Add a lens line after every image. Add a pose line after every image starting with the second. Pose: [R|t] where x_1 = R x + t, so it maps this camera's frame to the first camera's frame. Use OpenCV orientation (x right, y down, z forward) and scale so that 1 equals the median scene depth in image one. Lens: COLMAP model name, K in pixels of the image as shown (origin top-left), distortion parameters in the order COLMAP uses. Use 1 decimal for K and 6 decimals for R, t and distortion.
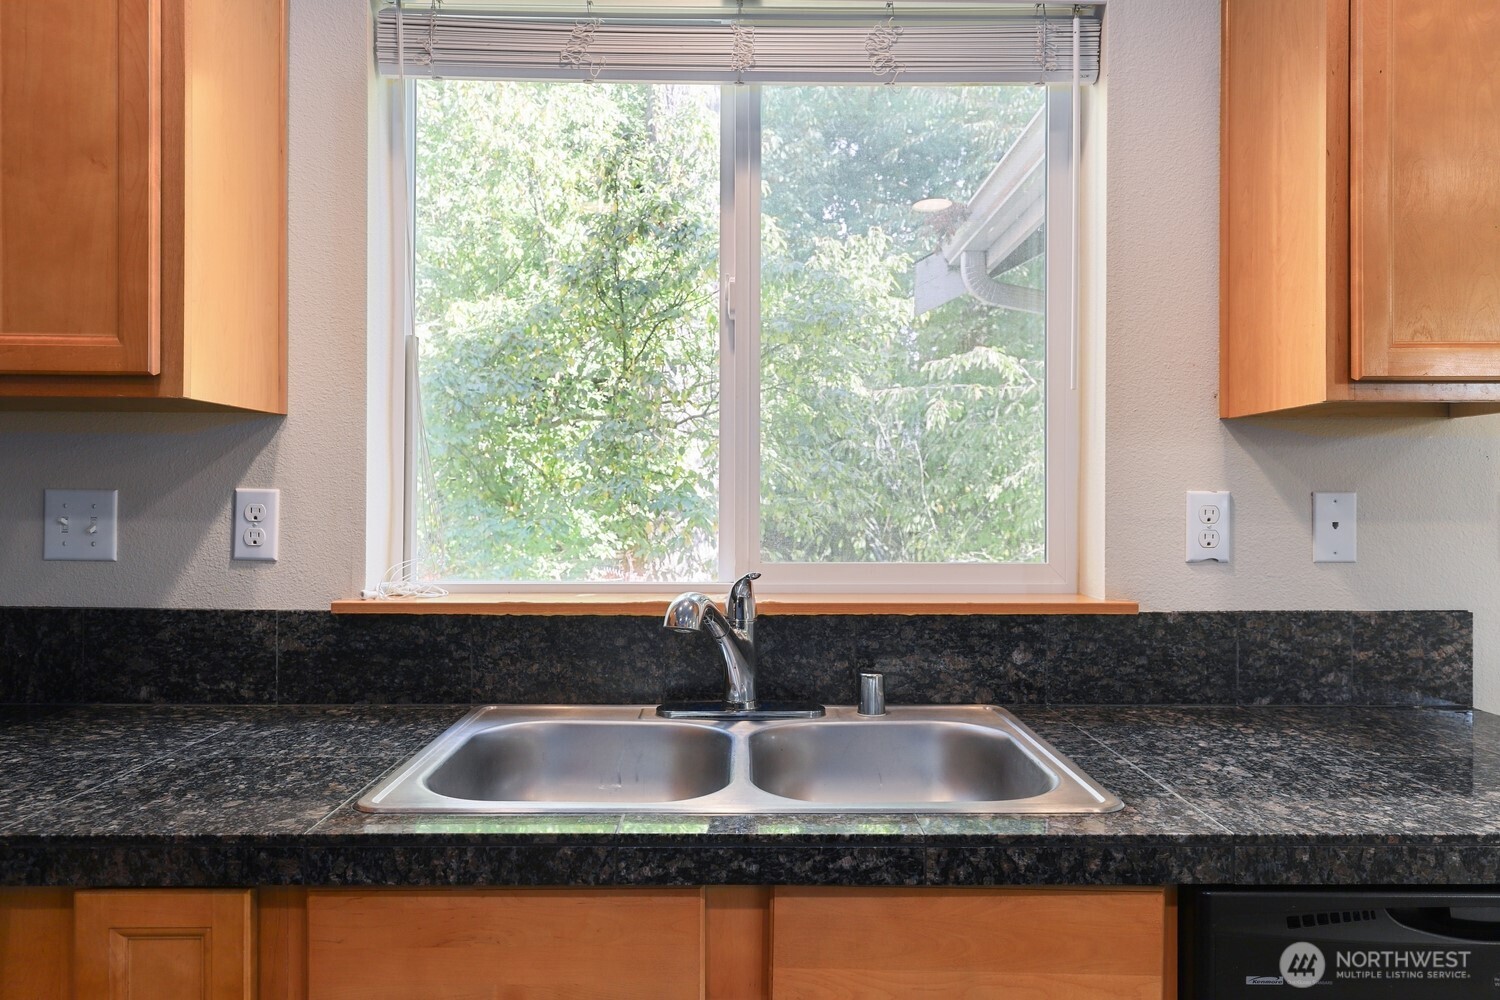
lens RADIAL K [[1049.9, 0, 750.0], [0, 1049.9, 500.0], [0, 0, 1]] dist [0.004967, 0.002116]
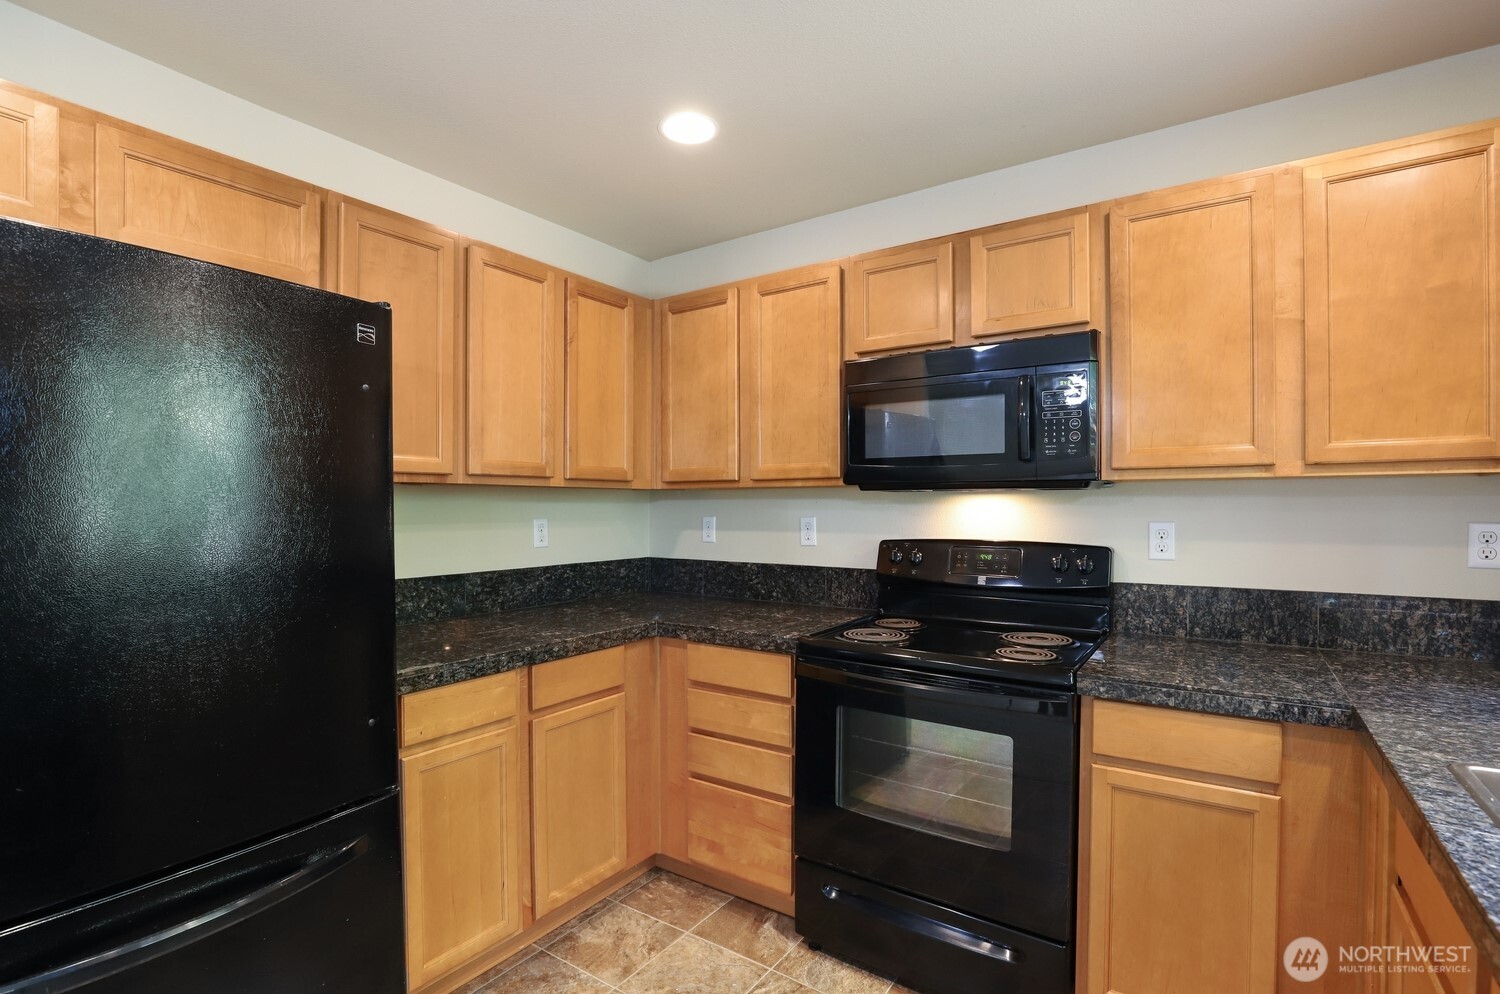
lens RADIAL K [[701.5, 0, 748.5], [0, 701.5, 516.0], [0, 0, 1]] dist [-0.029234, 0.001140]
pose [[-0.583986, 0.007237, -0.811731, 0.609861], [-0.003250, 0.999931, 0.011253, -0.031317], [0.811757, 0.009209, -0.583923, 0.502129]]
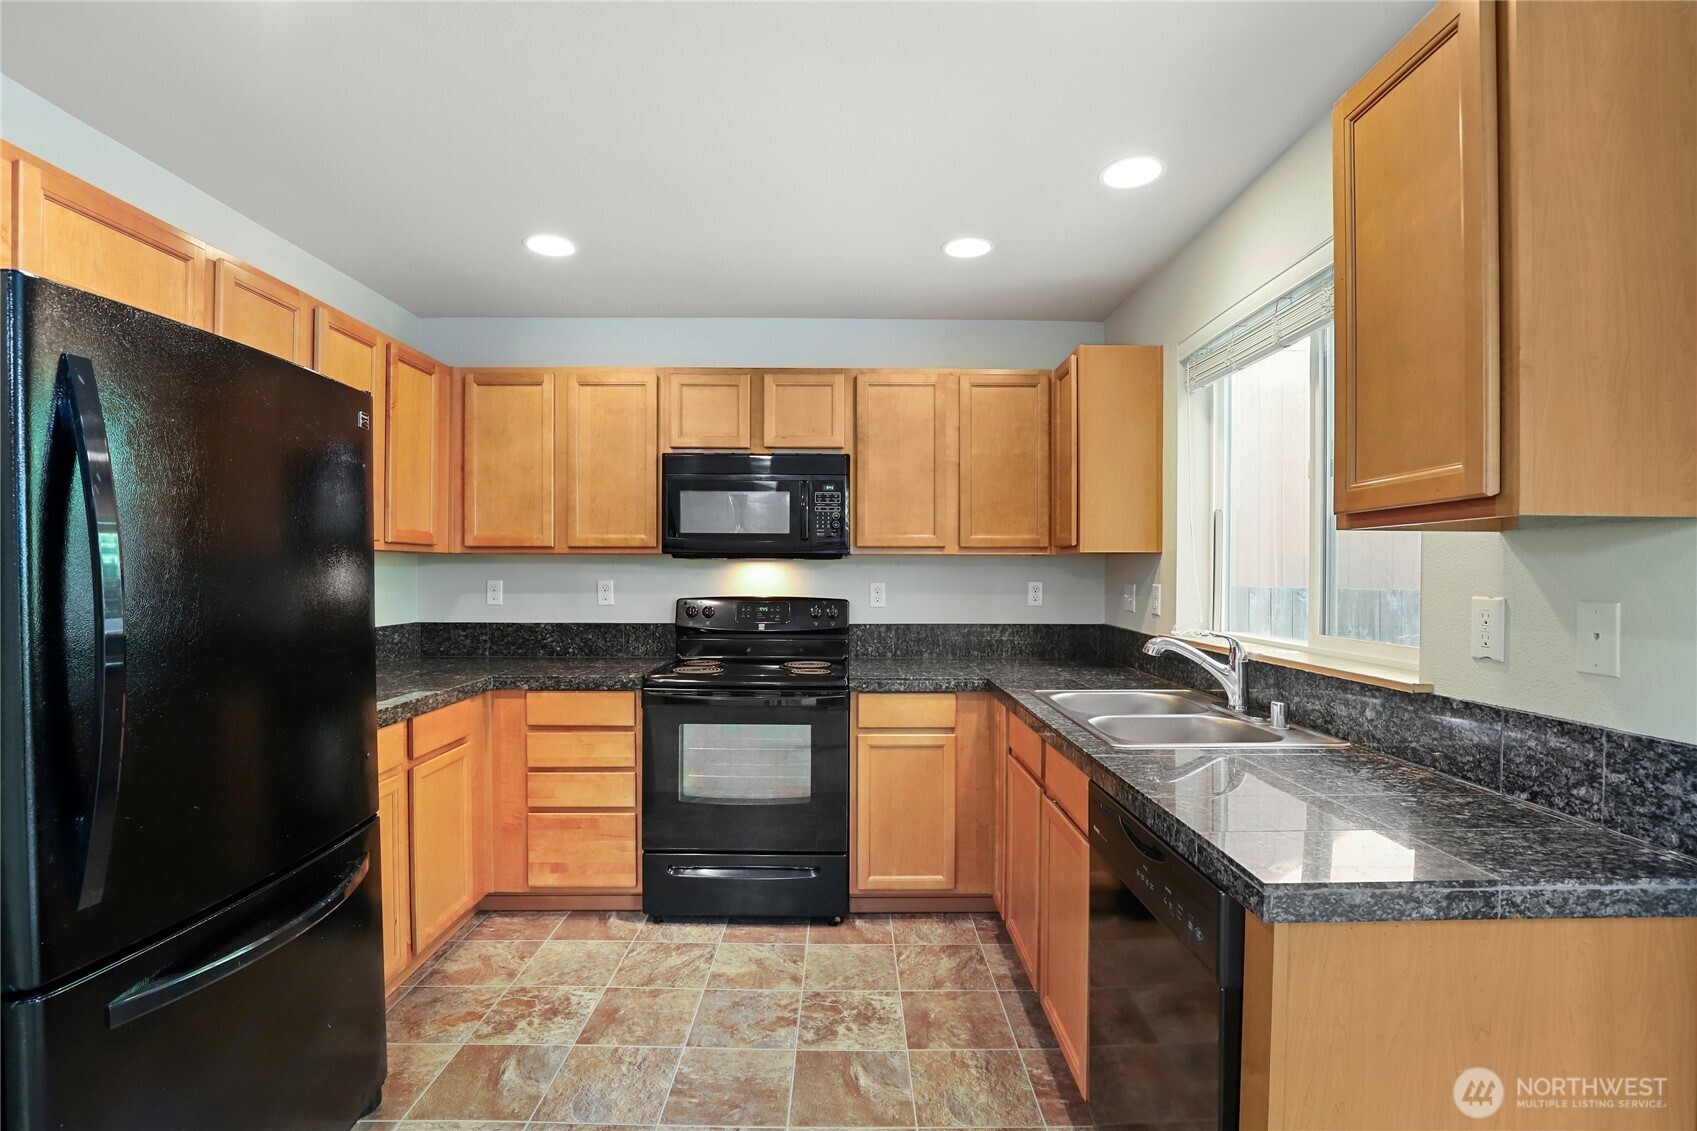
lens RADIAL K [[793.7, 0, 846.8], [0, 793.7, 587.0], [0, 0, 1]] dist [-0.029234, 0.001140]
pose [[-0.013913, 0.015766, -0.999779, 1.285974], [-0.005699, 0.999858, 0.015847, -0.029142], [0.999887, 0.005919, -0.013821, 0.327090]]
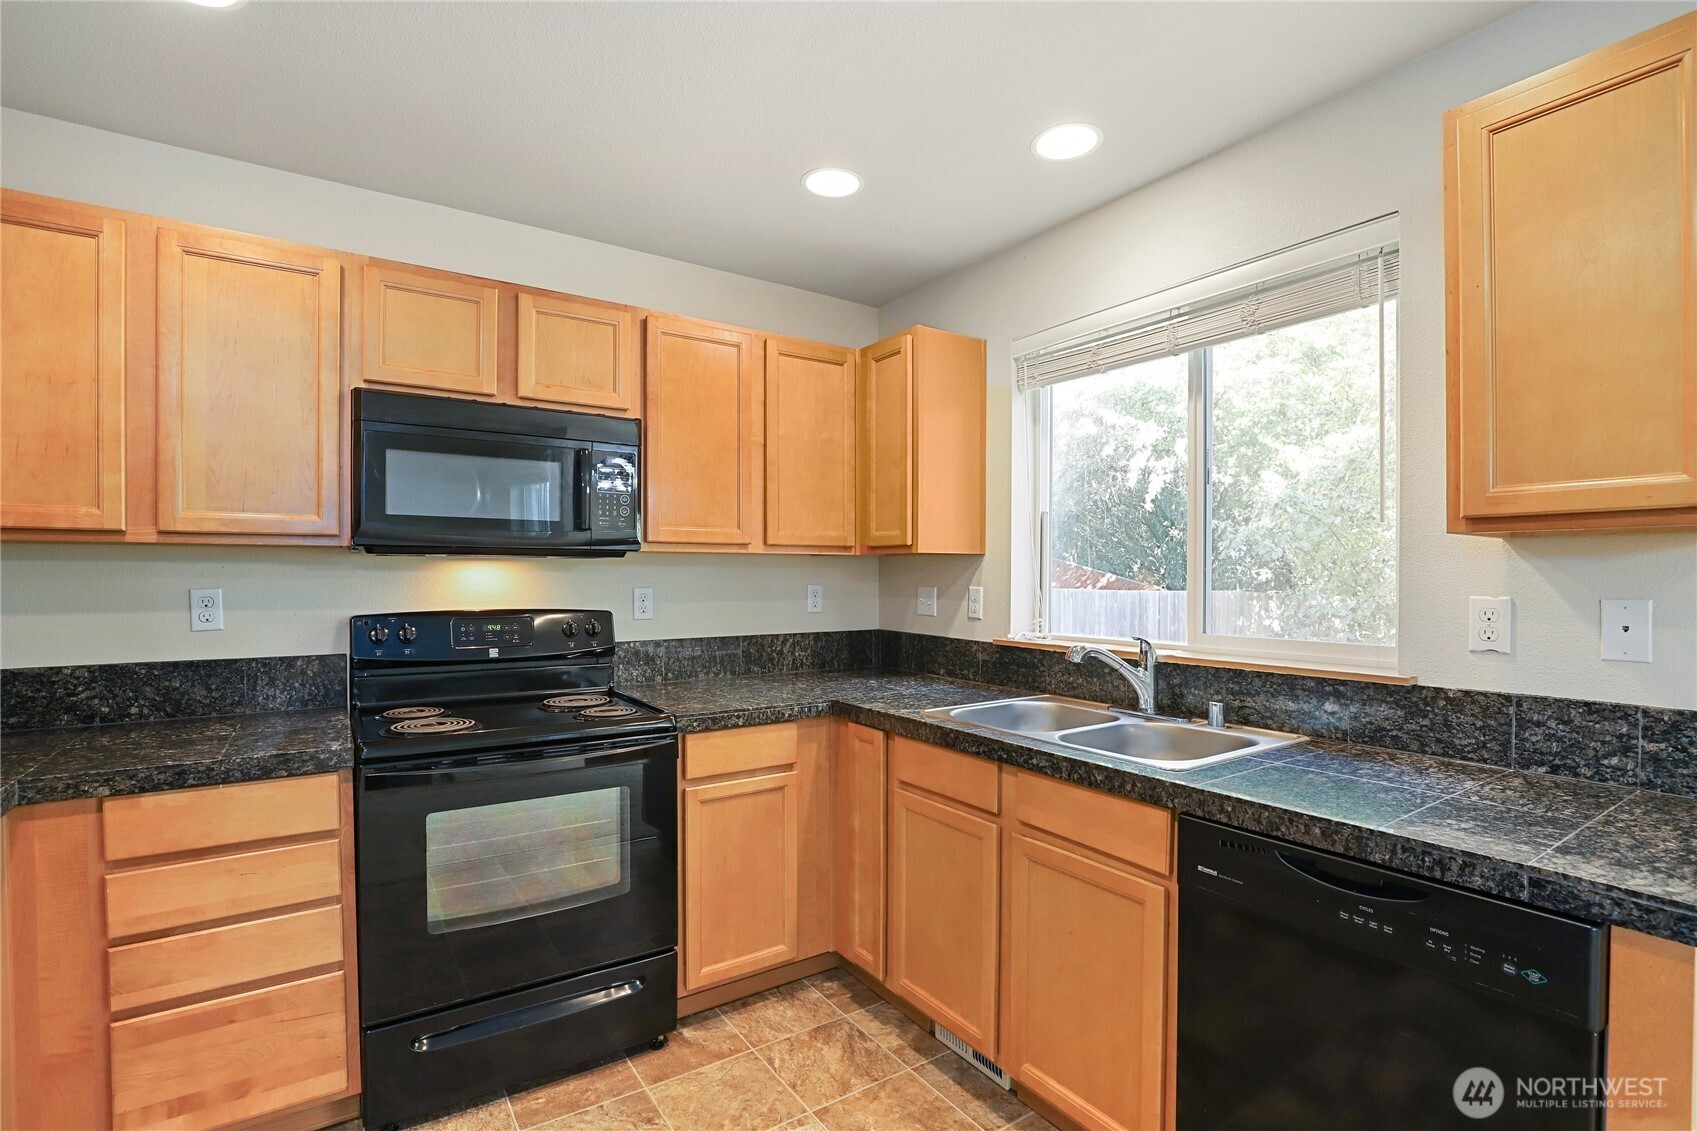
lens RADIAL K [[795.8, 0, 852.3], [0, 795.8, 589.0], [0, 0, 1]] dist [-0.033679, 0.005363]
pose [[0.547835, 0.012598, -0.836491, 0.806157], [-0.001787, 0.999902, 0.013888, -0.029658], [0.836584, -0.006113, 0.547804, -0.160269]]
